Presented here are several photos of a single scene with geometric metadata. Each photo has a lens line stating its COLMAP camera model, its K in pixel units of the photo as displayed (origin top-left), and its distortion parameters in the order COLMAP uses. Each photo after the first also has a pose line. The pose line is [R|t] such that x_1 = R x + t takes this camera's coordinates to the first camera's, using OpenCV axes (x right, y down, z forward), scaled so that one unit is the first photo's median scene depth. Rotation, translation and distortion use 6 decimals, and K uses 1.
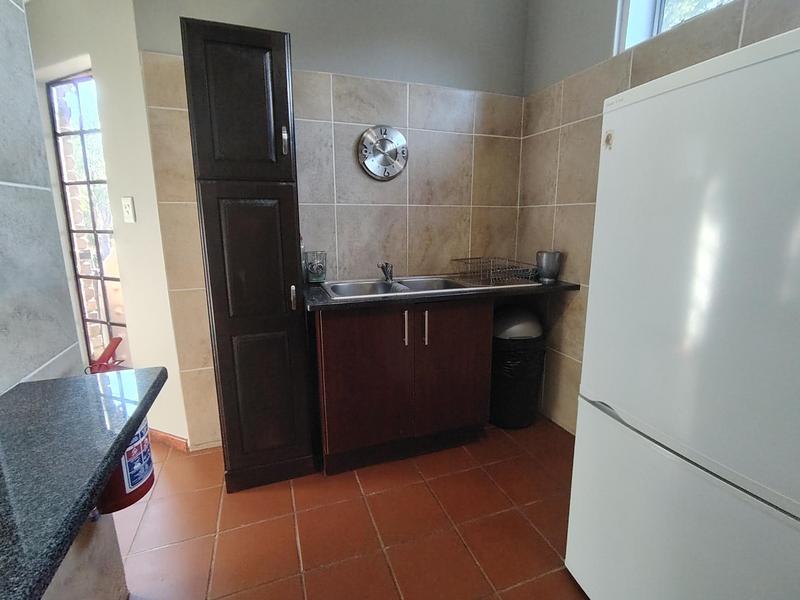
lens RADIAL K [[388.7, 0, 397.8], [0, 388.7, 295.7], [0, 0, 1]] dist [-0.017530, 0.001999]
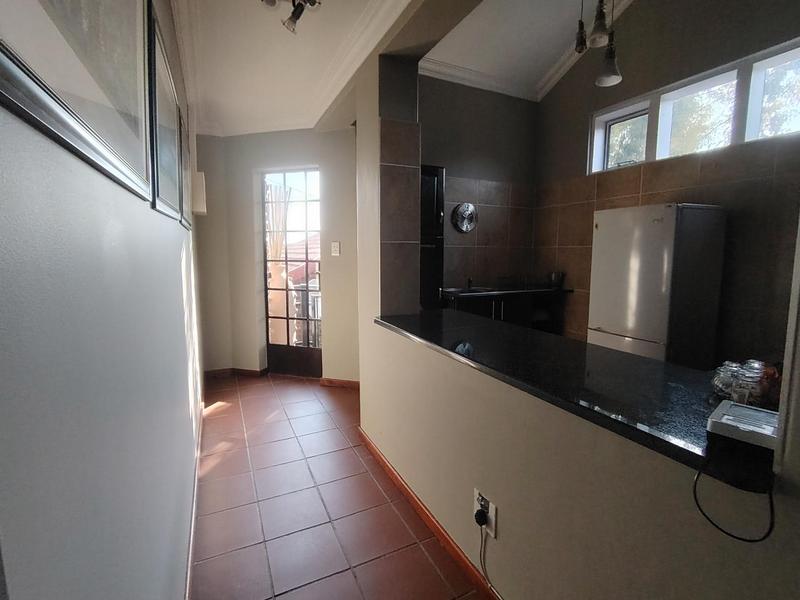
lens RADIAL K [[388.7, 0, 404.1], [0, 388.7, 299.3], [0, 0, 1]] dist [-0.017530, 0.001999]
pose [[0.992046, -0.011986, 0.125308, -0.585686], [0.020954, 0.997292, -0.070495, 0.136129], [-0.124124, 0.072560, 0.989610, -0.757899]]
